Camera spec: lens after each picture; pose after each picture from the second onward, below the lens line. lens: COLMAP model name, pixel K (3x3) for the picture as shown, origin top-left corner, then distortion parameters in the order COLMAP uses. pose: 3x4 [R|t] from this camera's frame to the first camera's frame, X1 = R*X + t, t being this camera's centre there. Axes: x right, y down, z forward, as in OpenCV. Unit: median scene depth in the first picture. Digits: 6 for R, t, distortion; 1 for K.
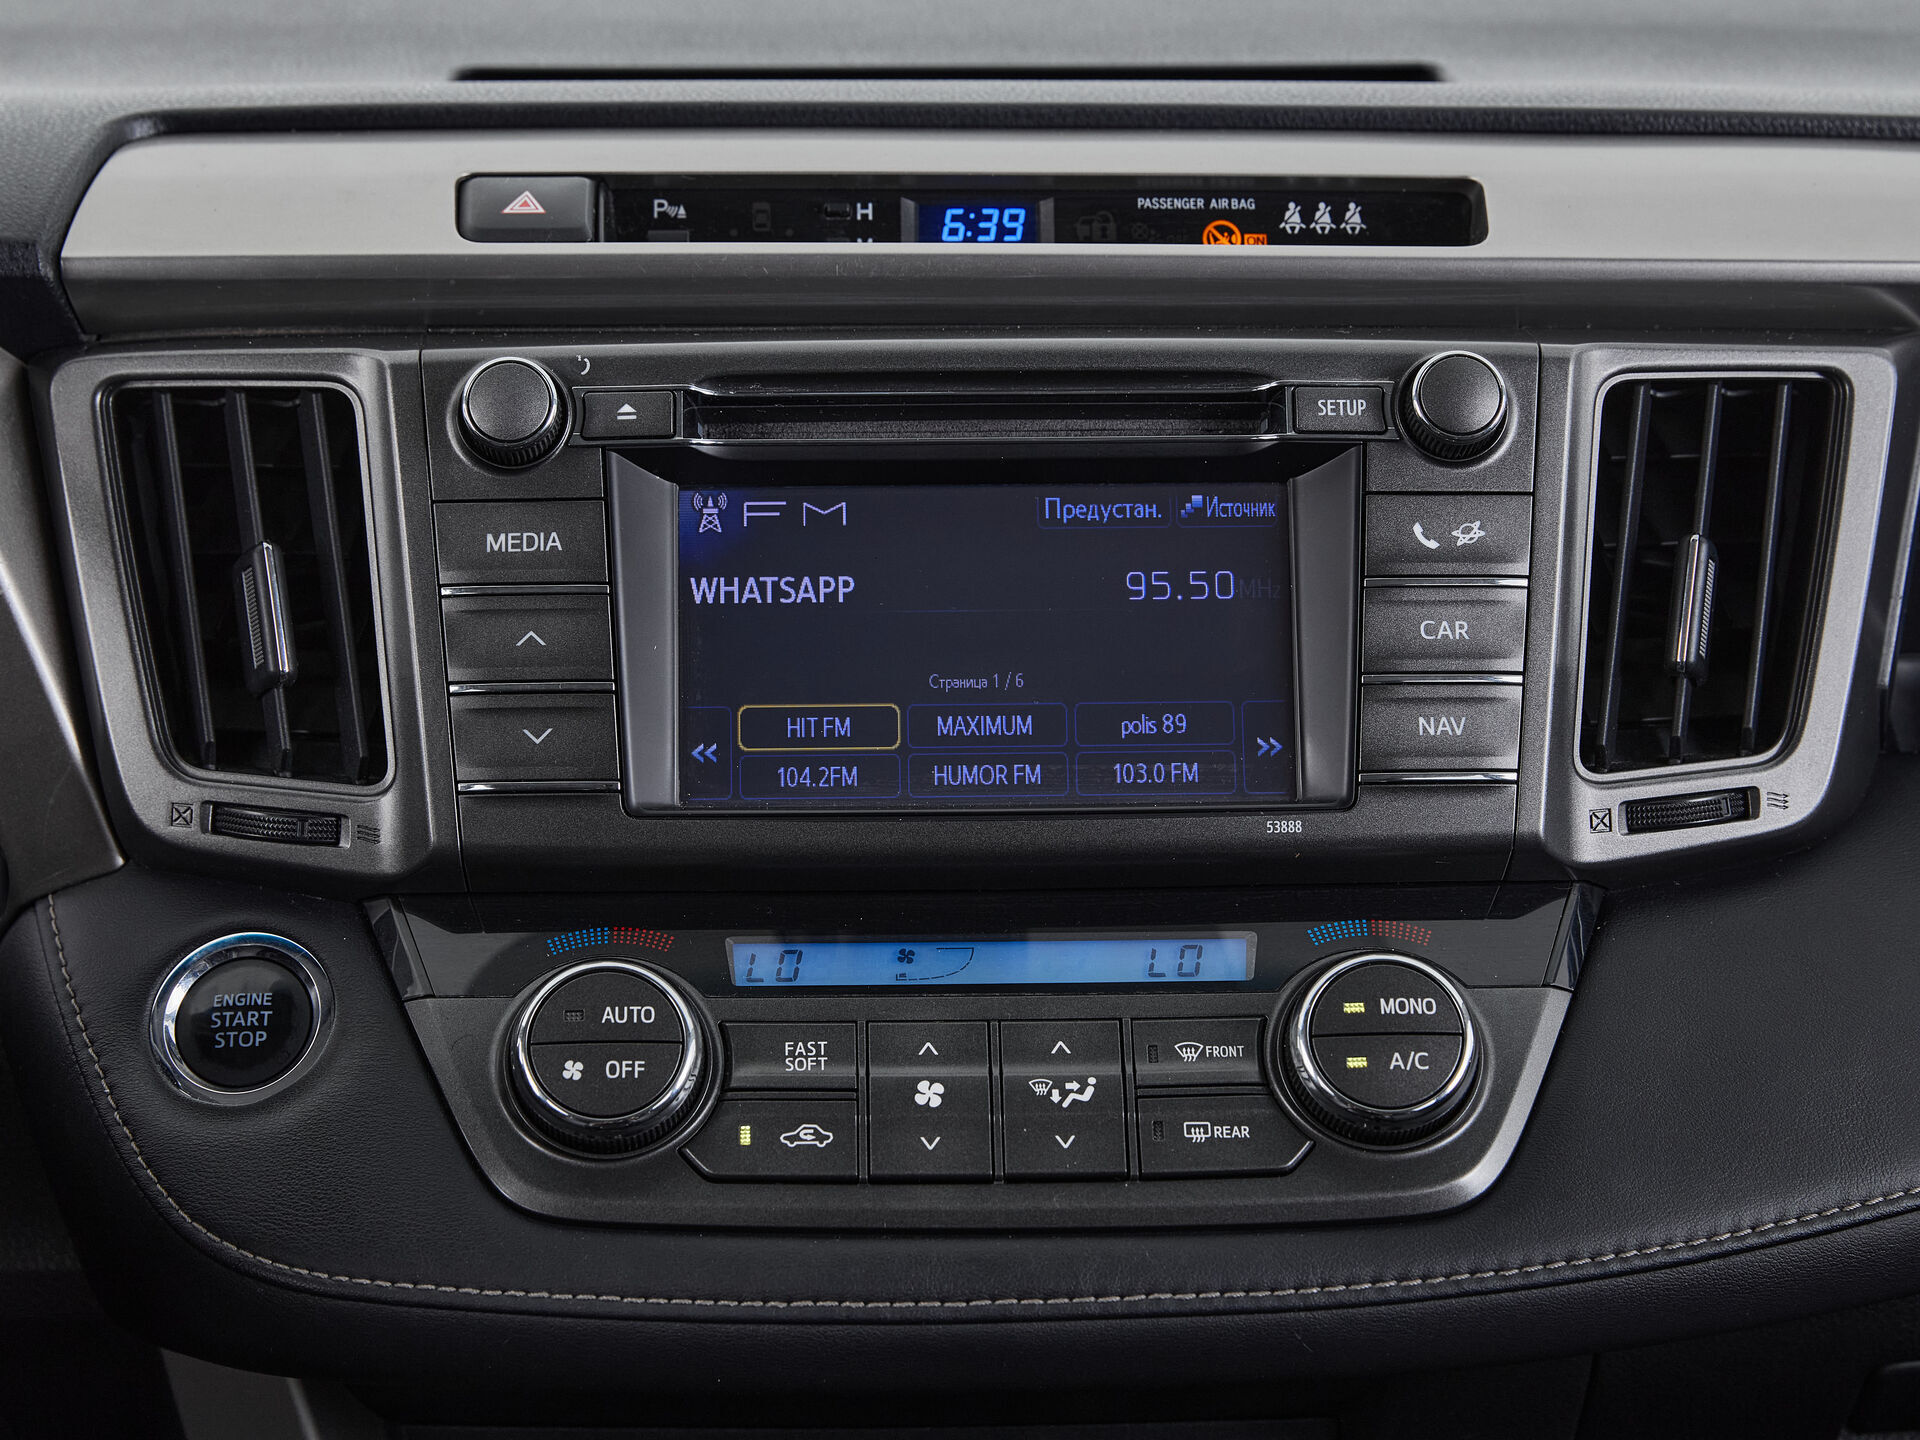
lens RADIAL K [[3990.8, 0, 960.0], [0, 3990.8, 720.0], [0, 0, 1]] dist [-0.059860, -0.317448]
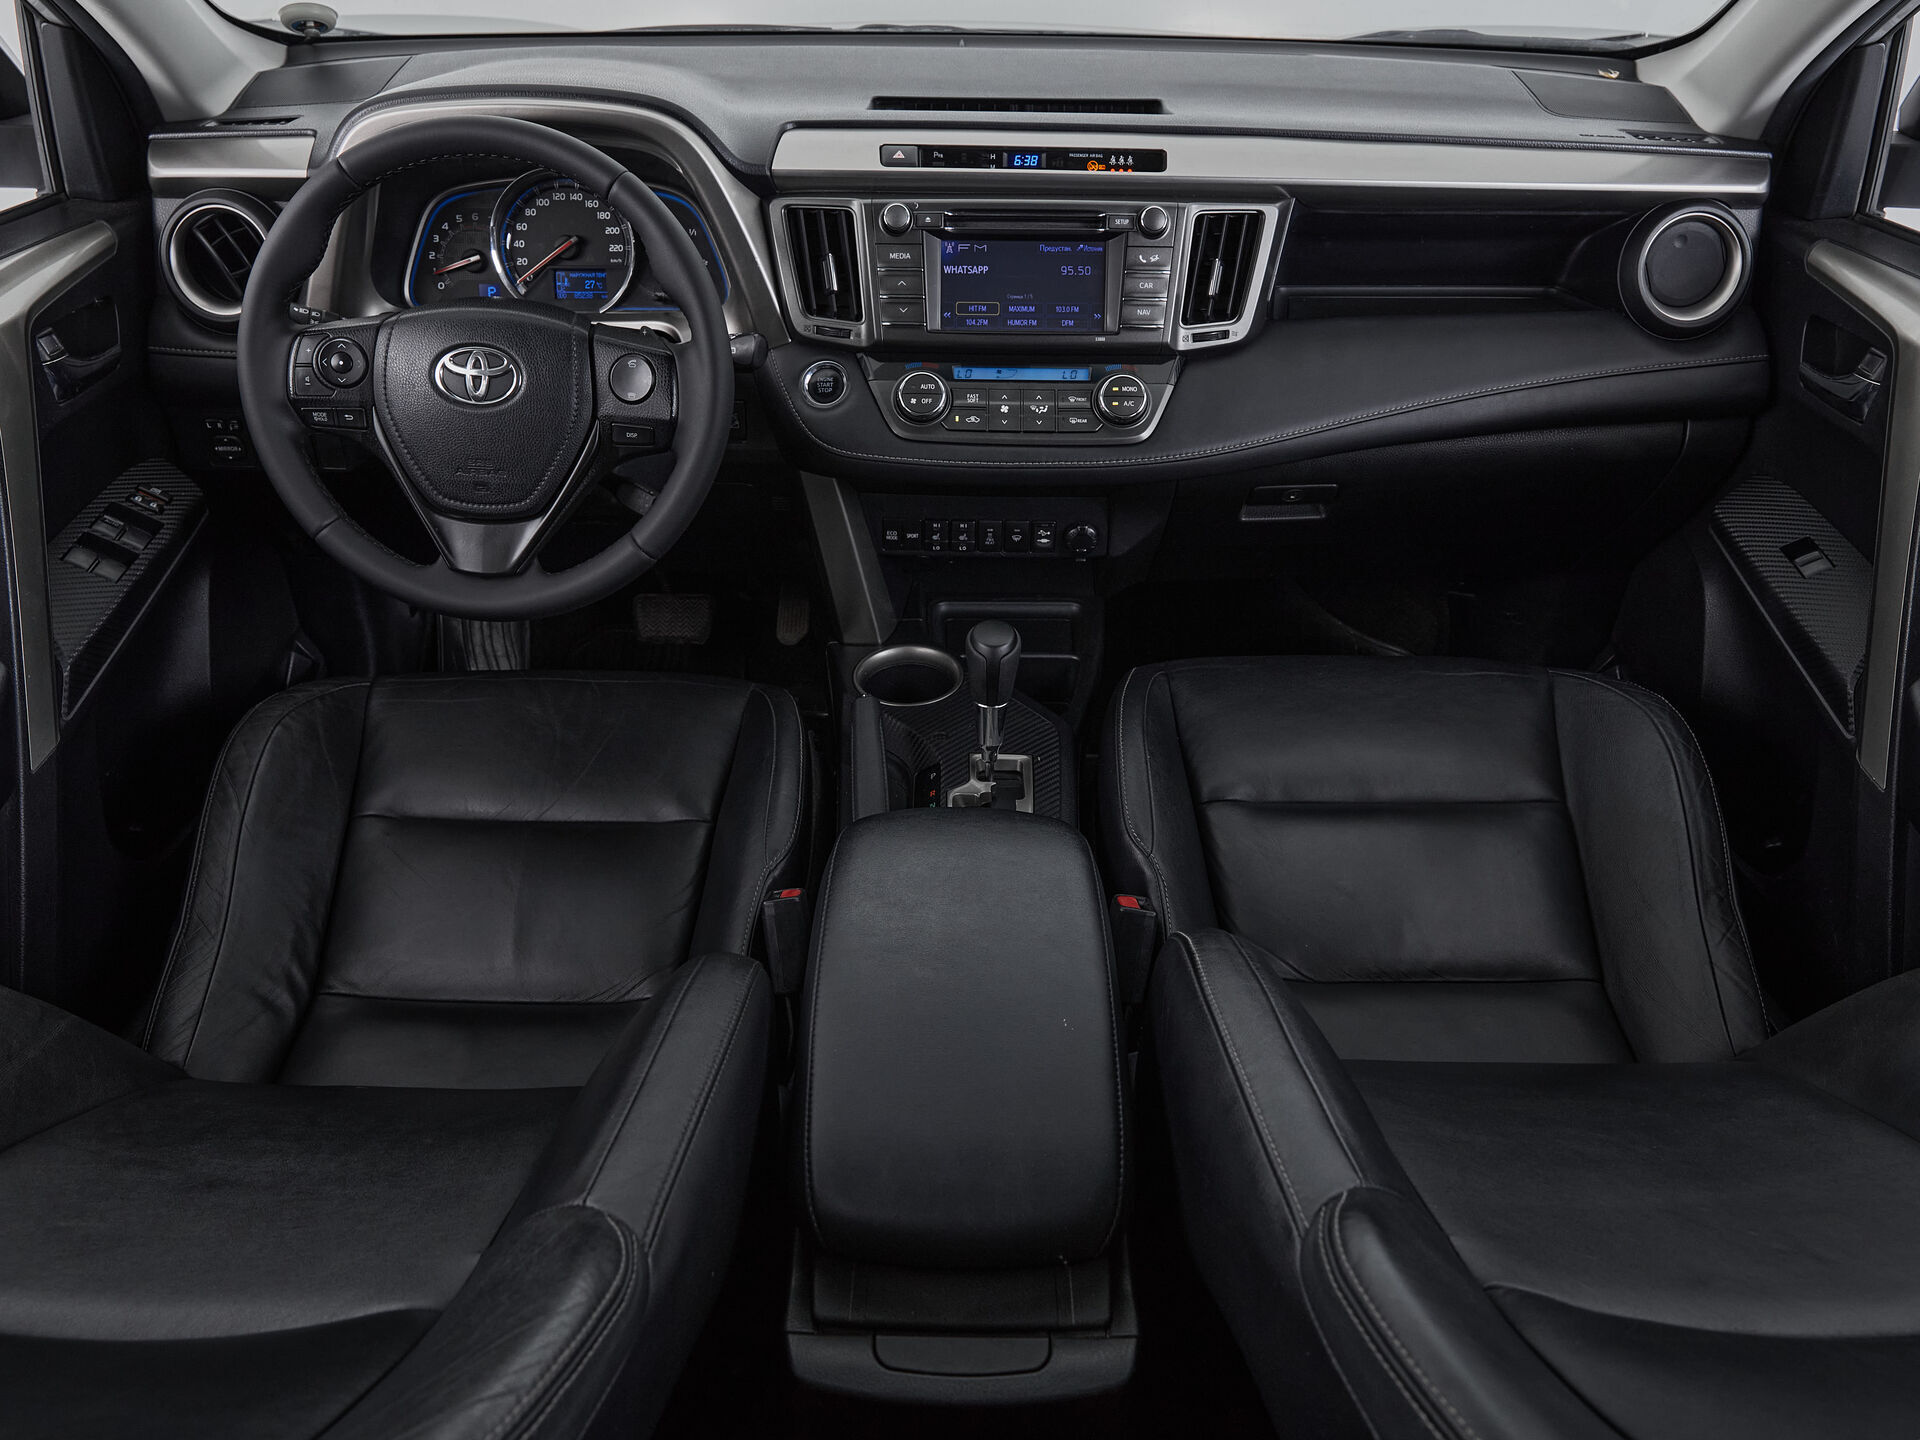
lens RADIAL K [[1473.2, 0, 952.6], [0, 1473.2, 736.5], [0, 0, 1]] dist [-0.013724, 0.000715]
pose [[0.999230, 0.029449, -0.025938, -0.011221], [-0.019703, 0.948087, 0.317401, -0.055439], [0.033939, -0.316645, 0.947937, -0.441200]]
